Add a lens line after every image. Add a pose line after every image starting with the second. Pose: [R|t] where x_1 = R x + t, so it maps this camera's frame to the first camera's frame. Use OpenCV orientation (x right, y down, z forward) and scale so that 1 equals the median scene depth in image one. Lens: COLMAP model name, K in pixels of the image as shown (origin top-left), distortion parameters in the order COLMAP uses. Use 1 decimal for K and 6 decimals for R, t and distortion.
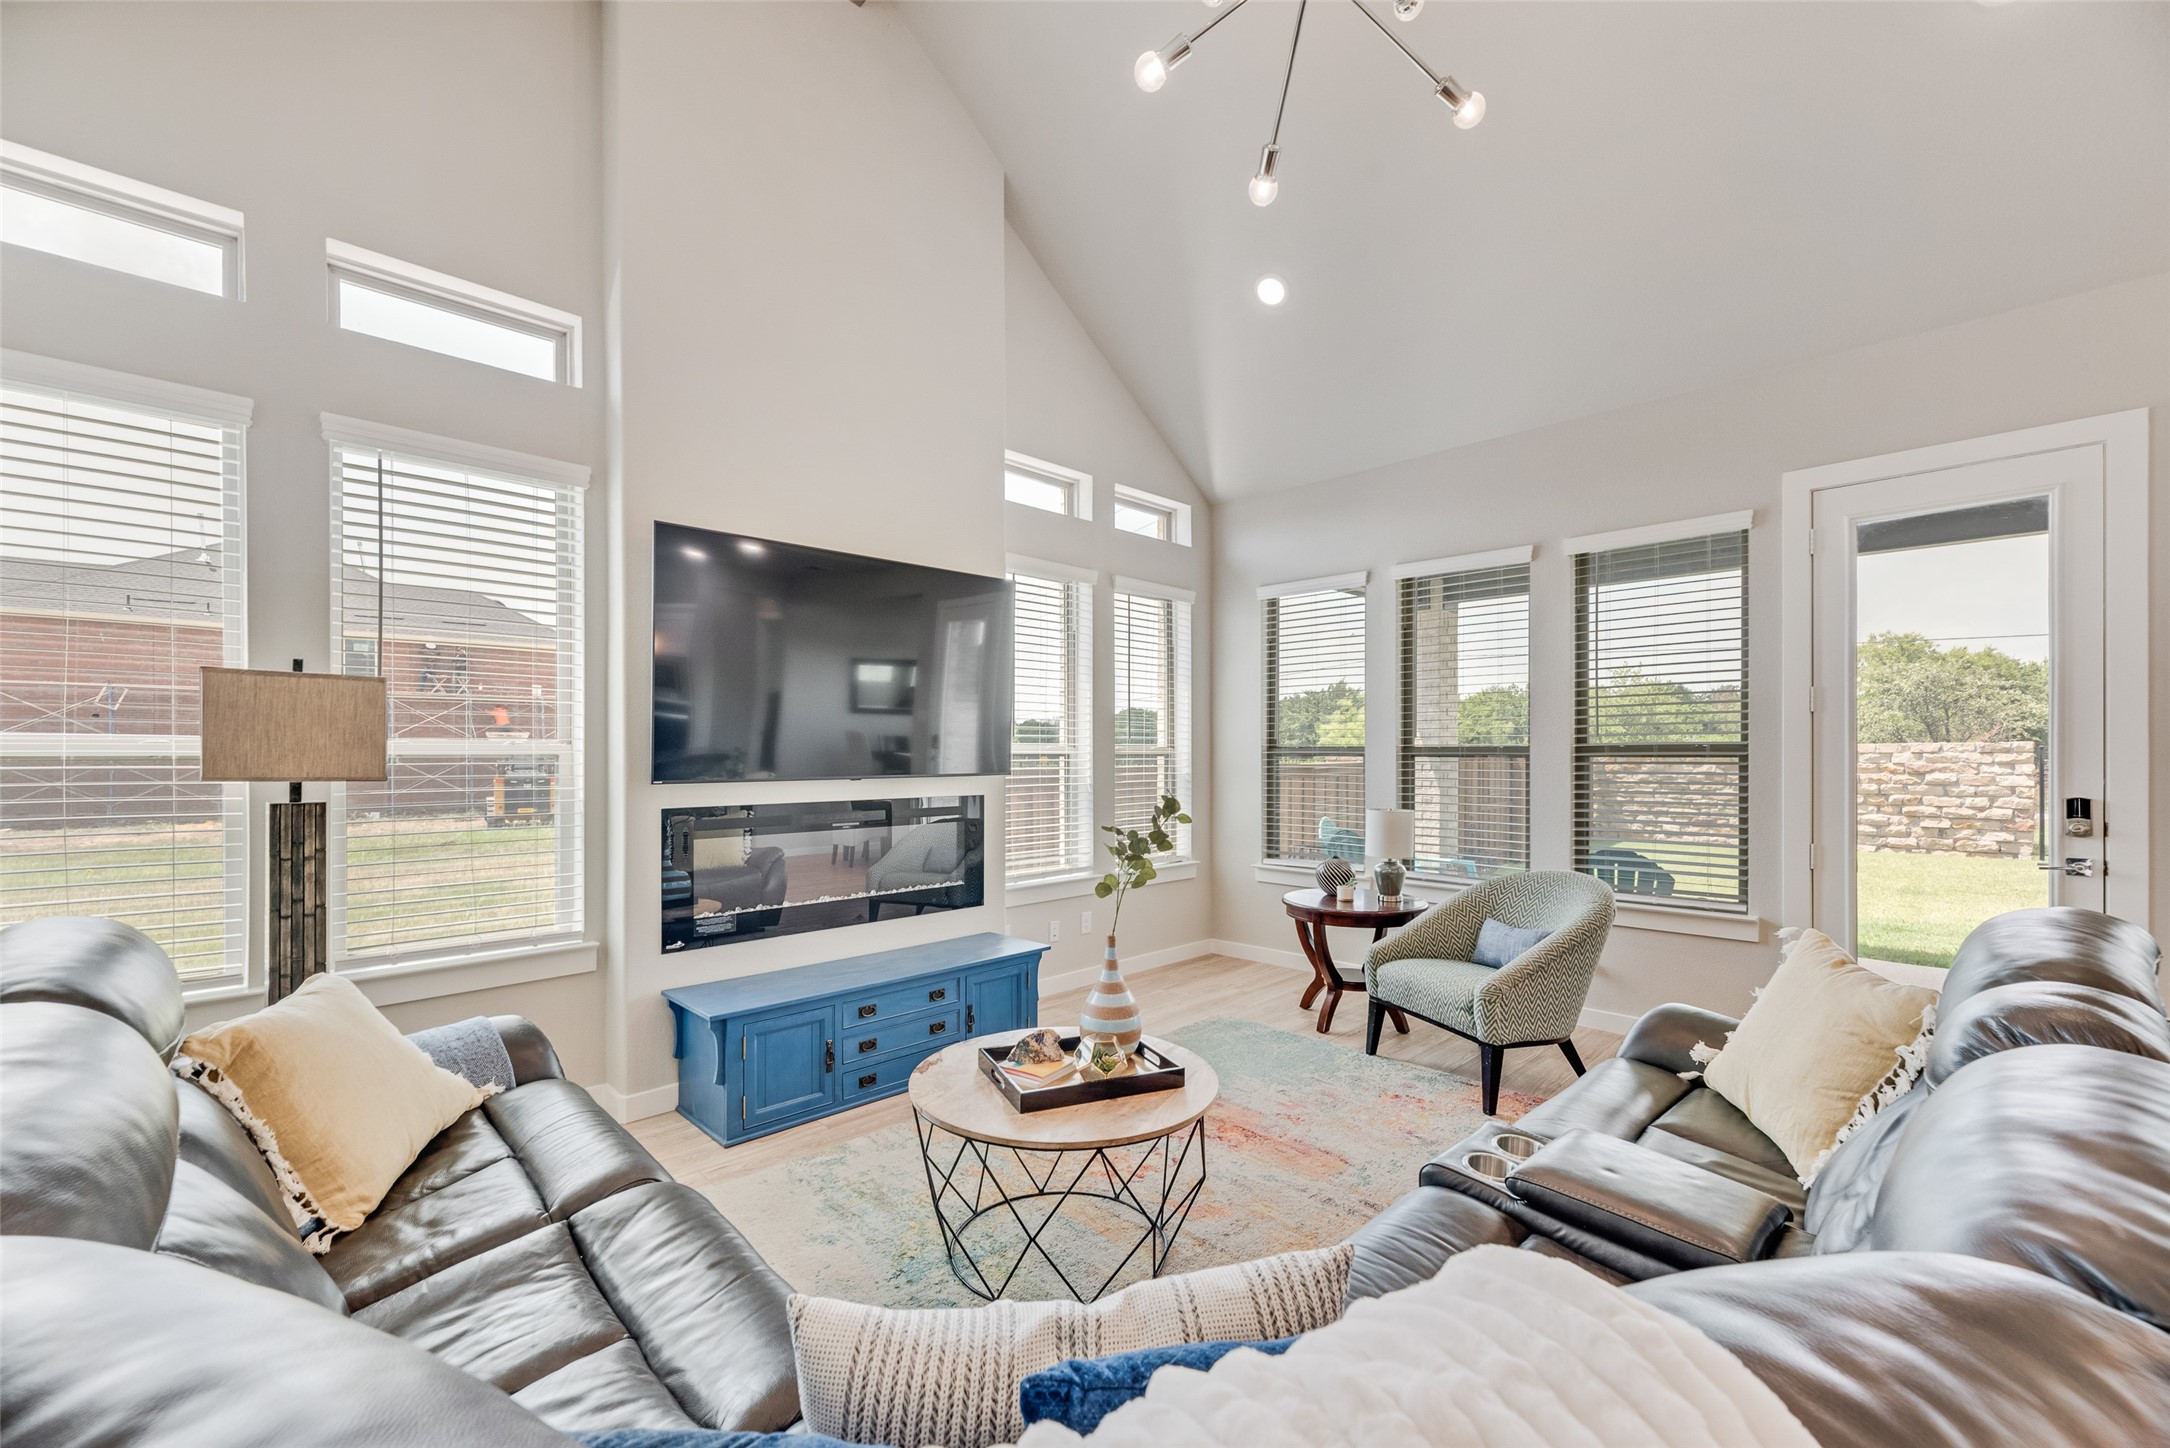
lens RADIAL K [[885.2, 0, 1074.6], [0, 885.2, 752.0], [0, 0, 1]] dist [-0.003519, -0.001111]
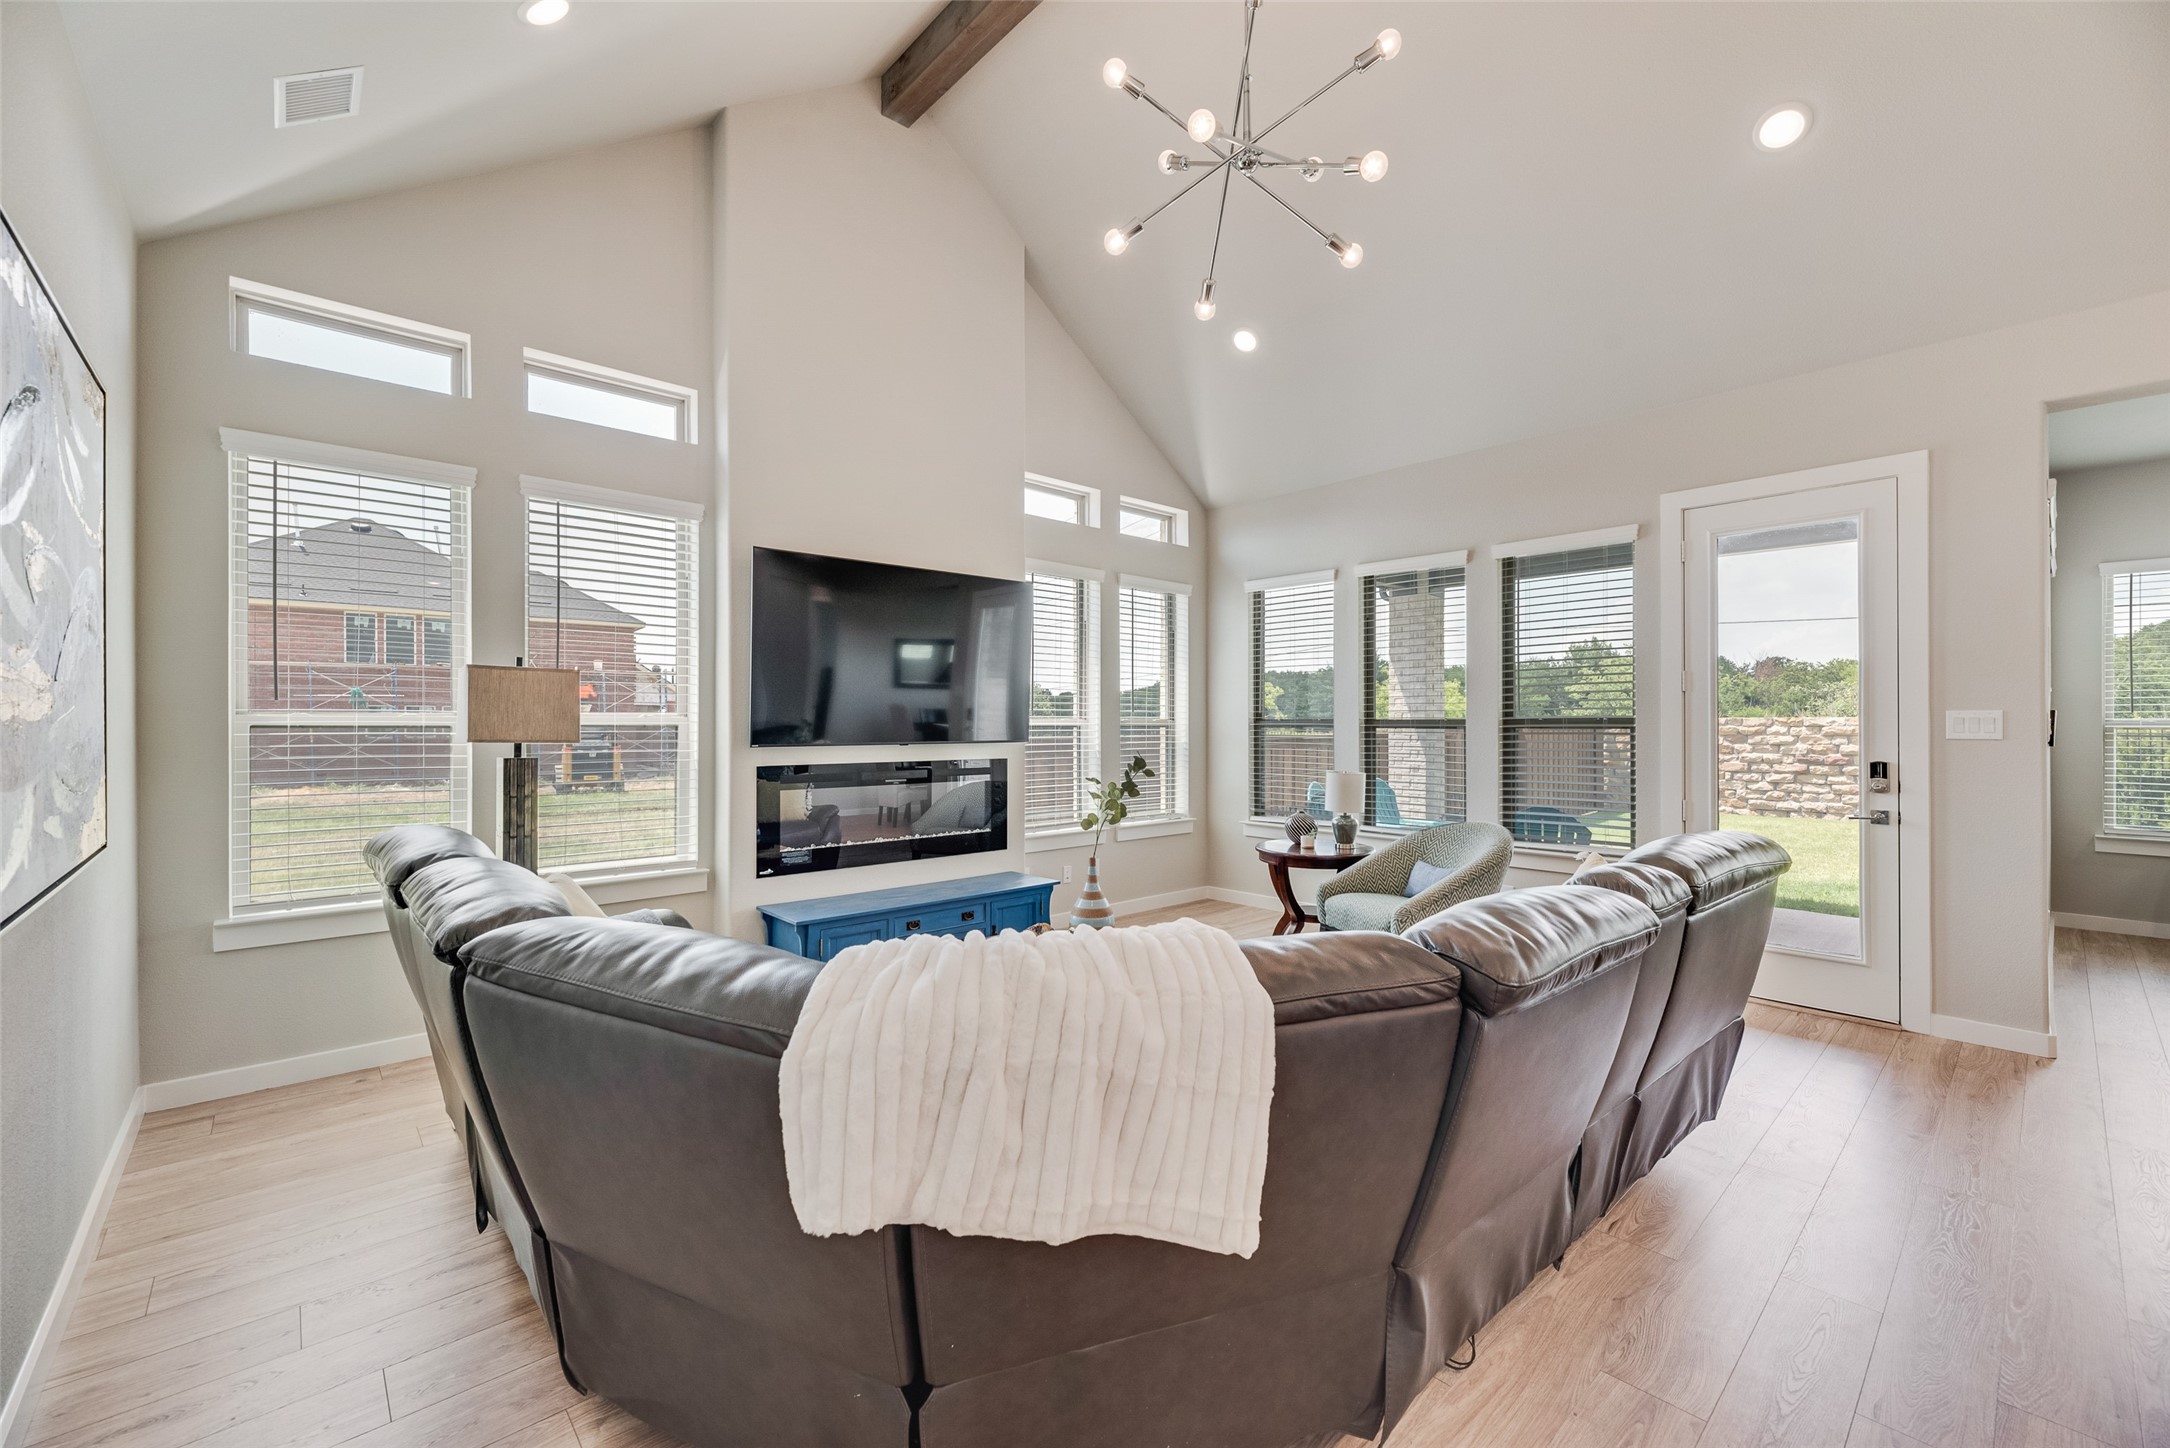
lens RADIAL K [[885.2, 0, 1075.7], [0, 885.2, 720.5], [0, 0, 1]] dist [-0.003519, -0.001111]
pose [[0.999181, 0.001181, -0.040450, 0.046118], [-0.001352, 0.999990, -0.004207, 0.001112], [0.040445, 0.004258, 0.999173, -0.237403]]
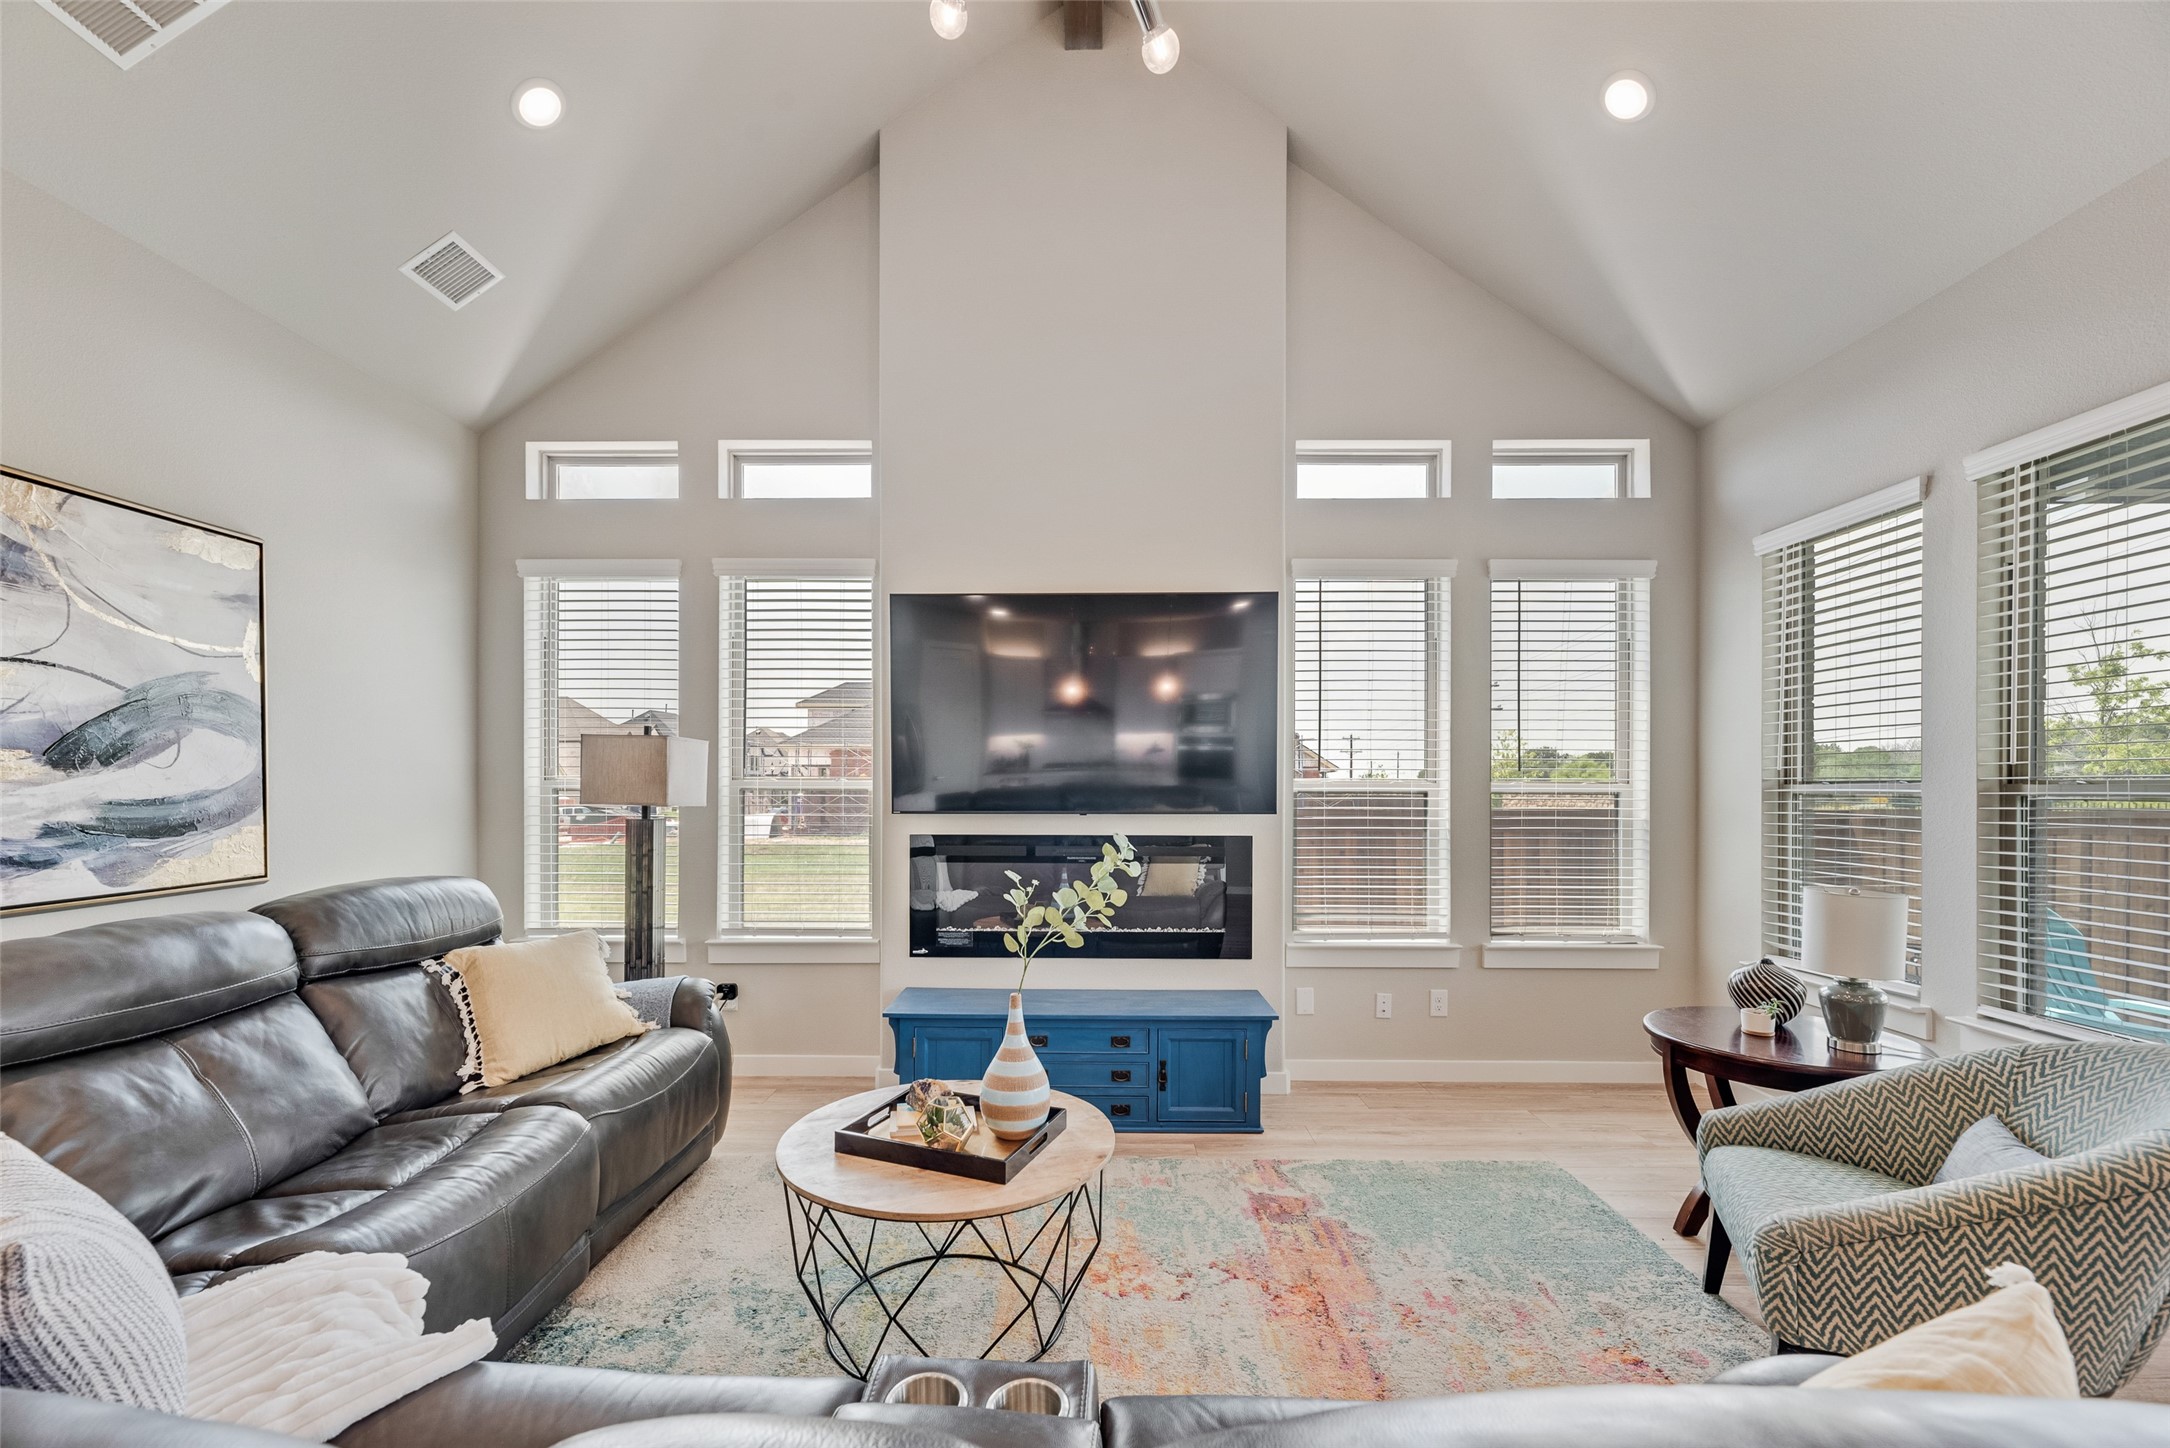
lens RADIAL K [[885.2, 0, 1091.0], [0, 885.2, 793.1], [0, 0, 1]] dist [-0.003519, -0.001111]
pose [[0.705359, 0.007069, -0.708815, 0.465339], [-0.003183, 0.999972, 0.006805, -0.000789], [0.708843, -0.002544, 0.705361, 0.279584]]
